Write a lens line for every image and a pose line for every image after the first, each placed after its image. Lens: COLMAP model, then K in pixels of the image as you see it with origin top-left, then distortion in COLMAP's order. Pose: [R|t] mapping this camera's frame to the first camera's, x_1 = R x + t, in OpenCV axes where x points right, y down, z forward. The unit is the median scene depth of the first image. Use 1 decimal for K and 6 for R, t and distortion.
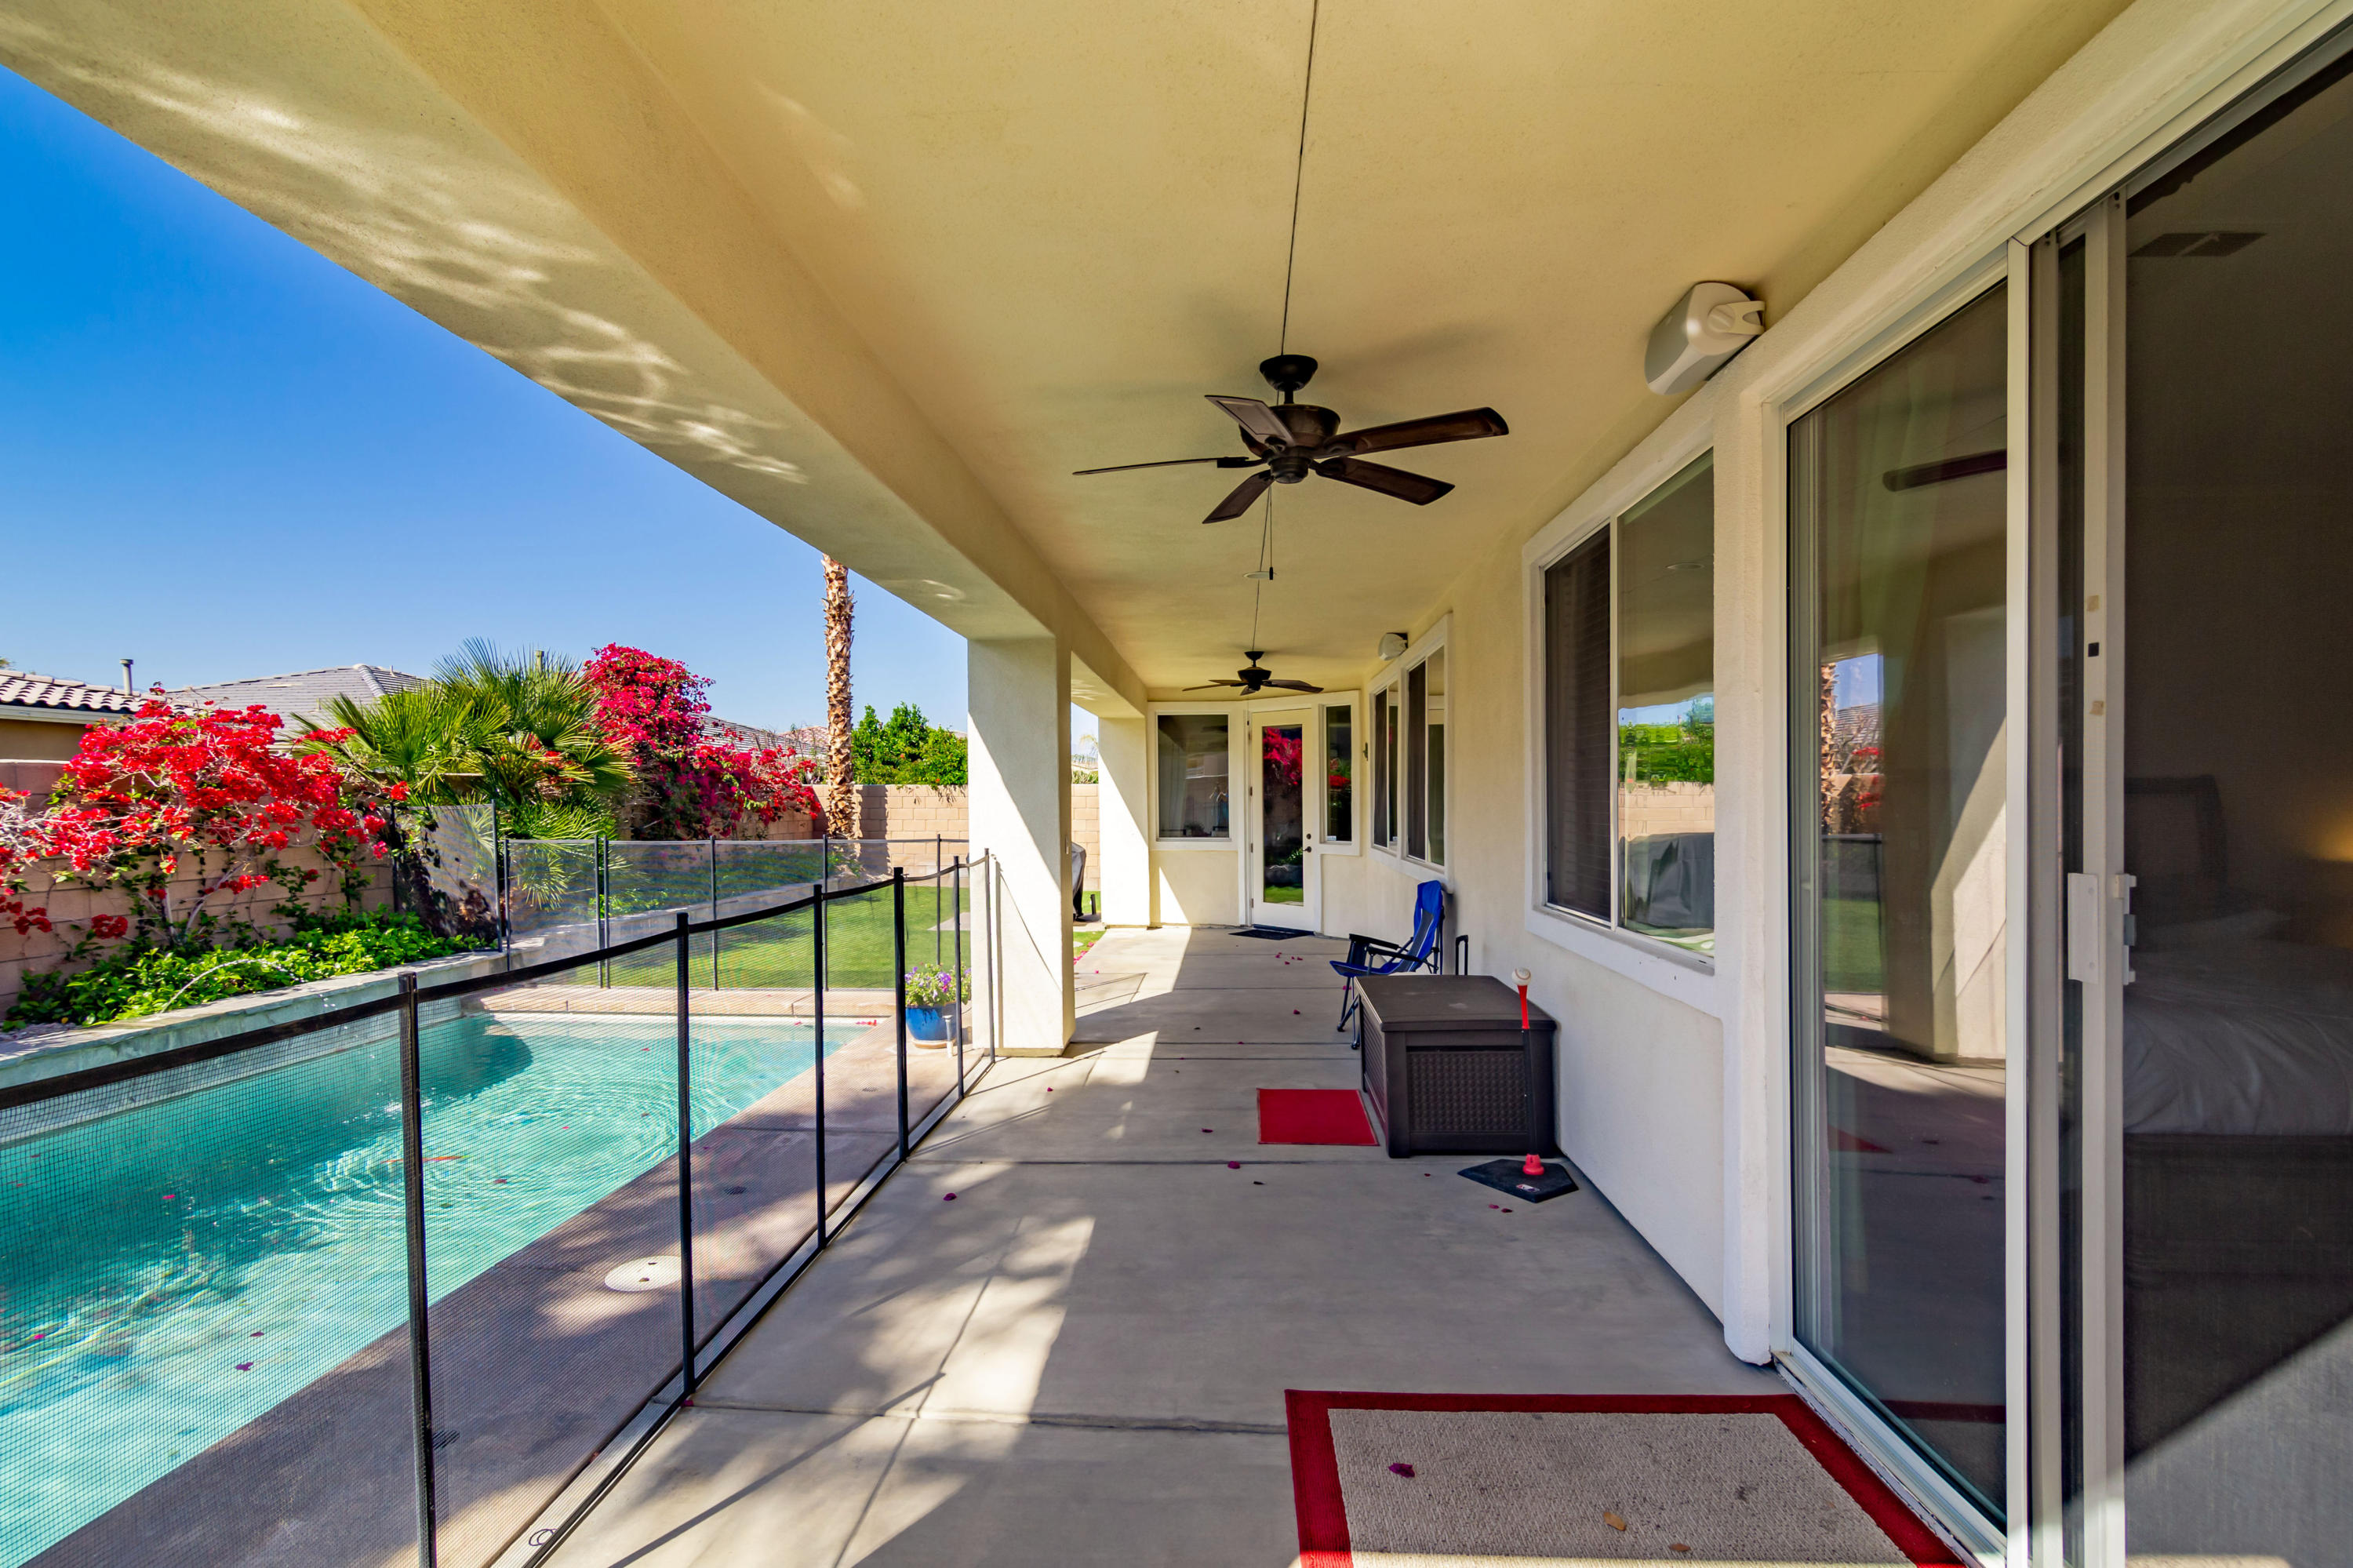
lens RADIAL K [[1096.7, 0, 1167.6], [0, 1096.7, 715.2], [0, 0, 1]] dist [0.002586, -0.008118]
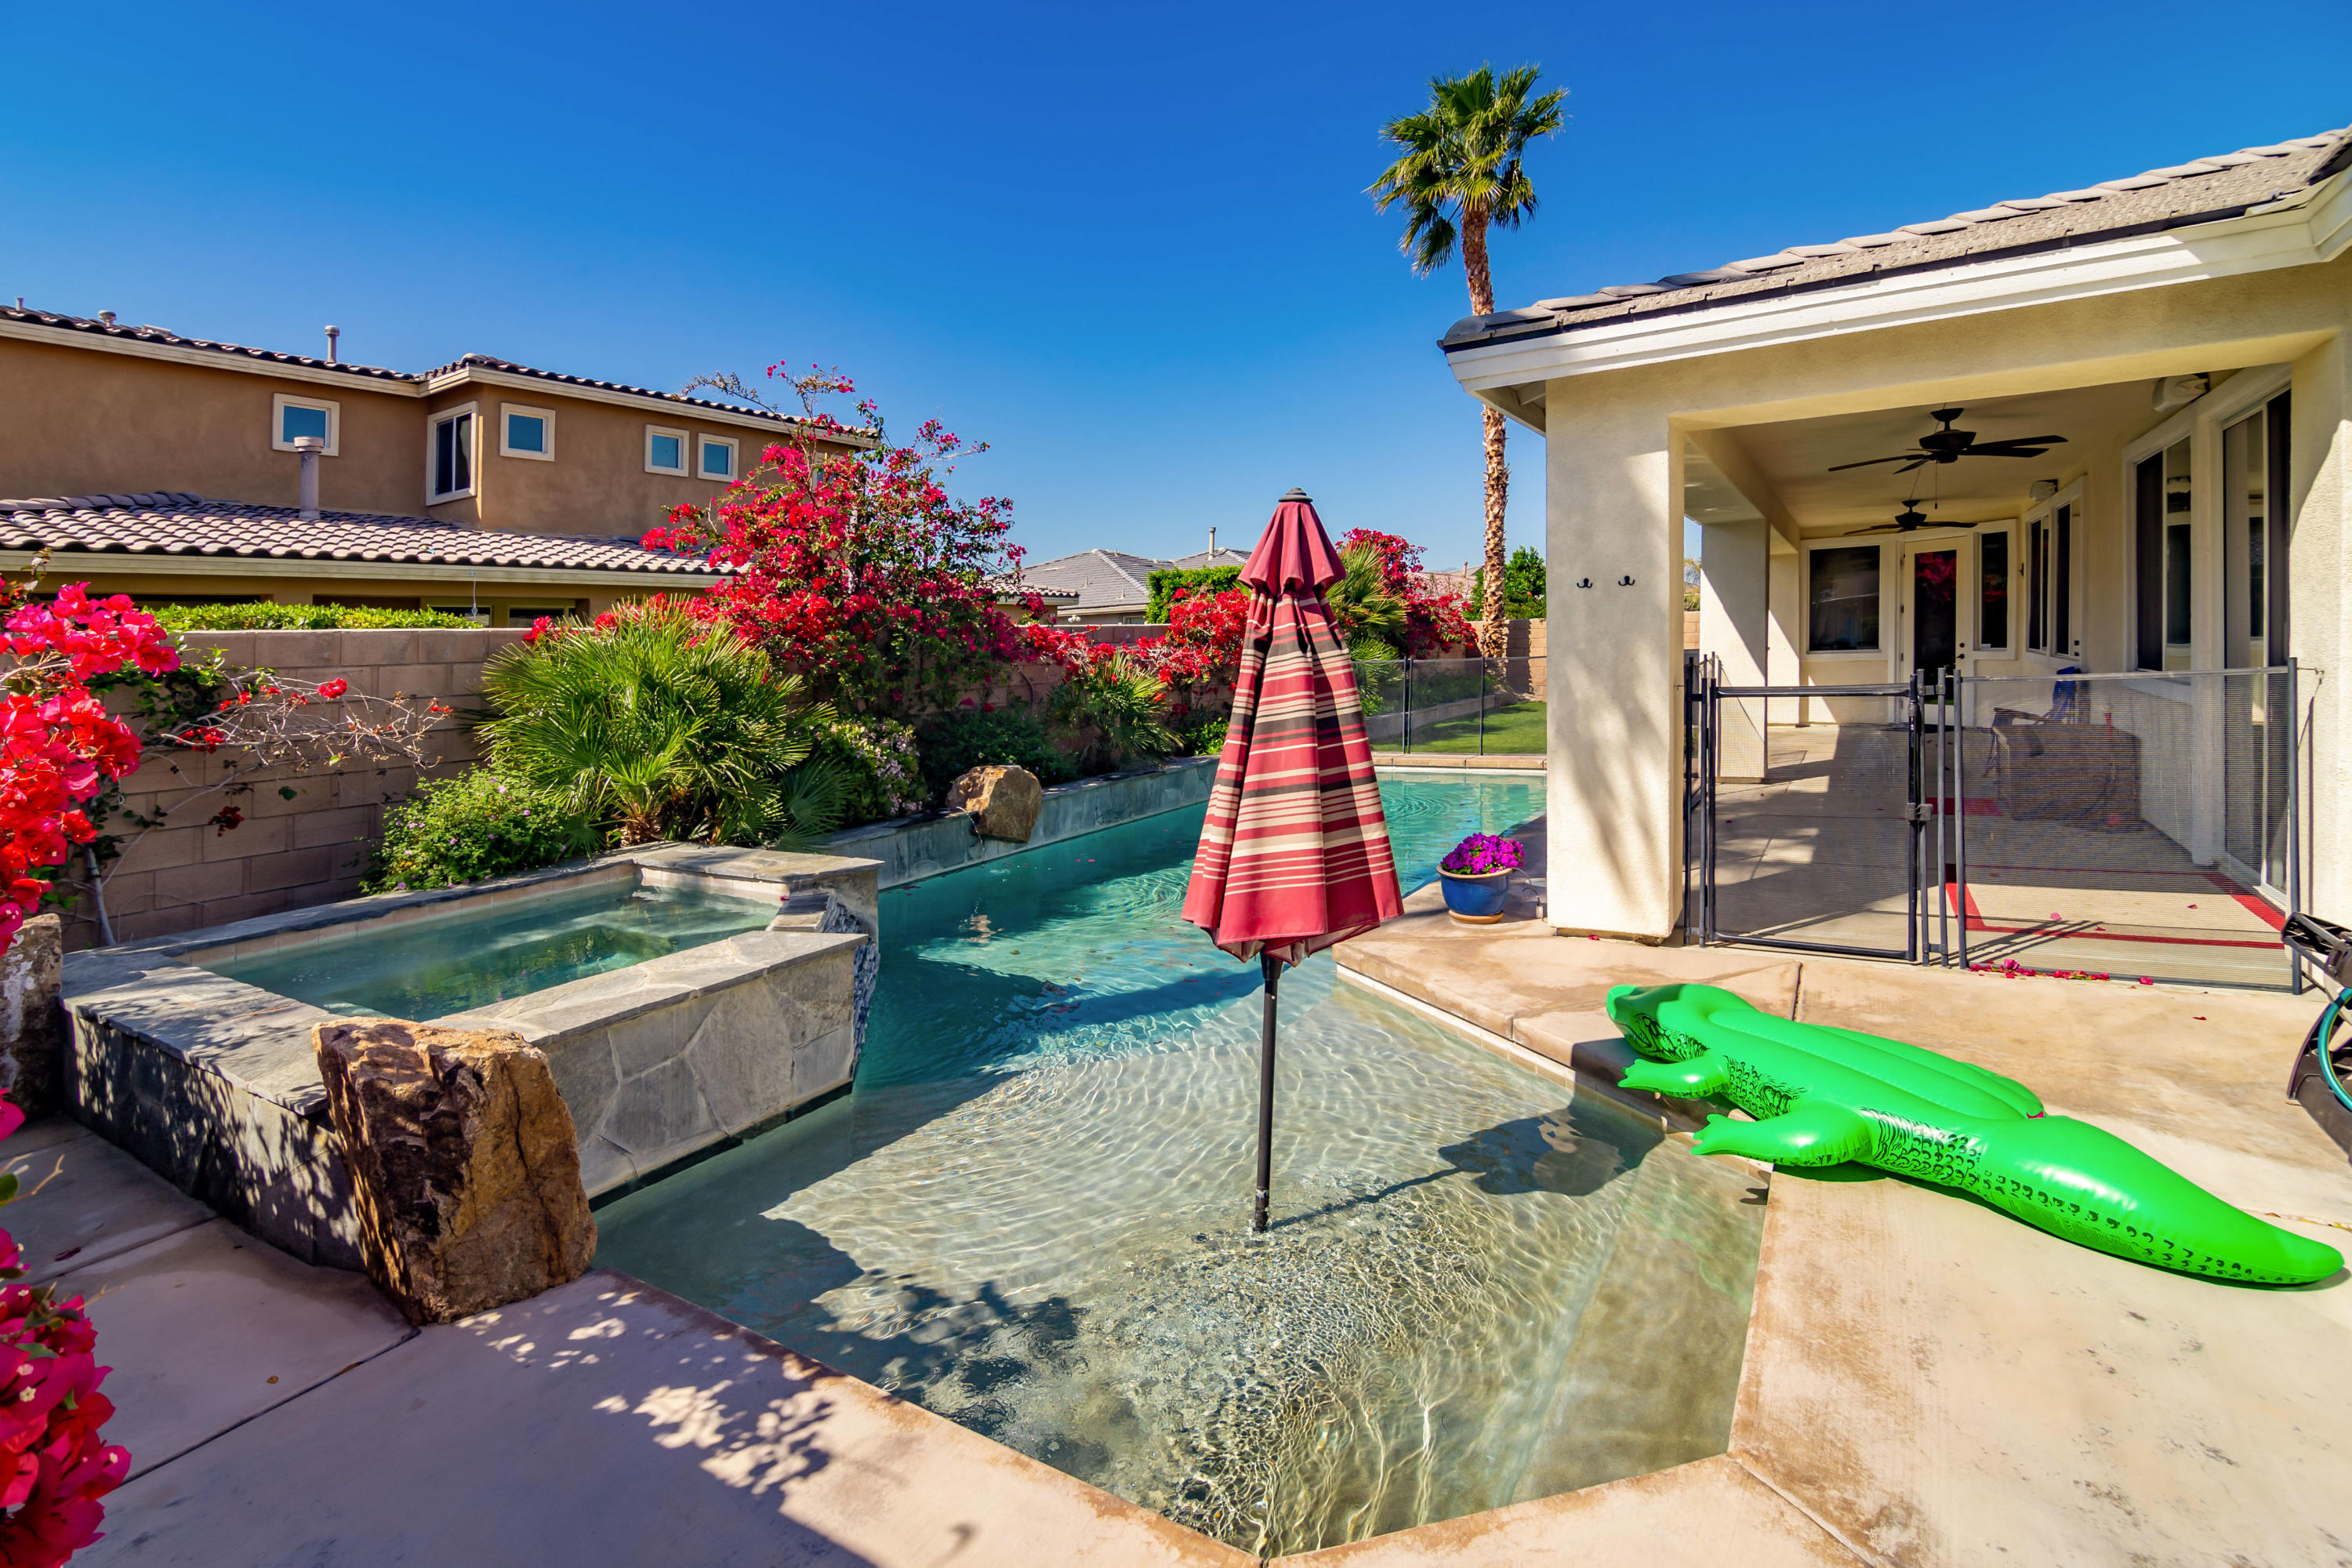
lens RADIAL K [[1110.2, 0, 1121.3], [0, 1110.2, 709.6], [0, 0, 1]] dist [-0.003508, -0.001823]
pose [[0.865507, -0.005331, -0.500868, -0.058079], [0.075818, 0.989816, 0.120479, -0.032466], [0.495125, -0.142250, 0.857097, -0.481154]]
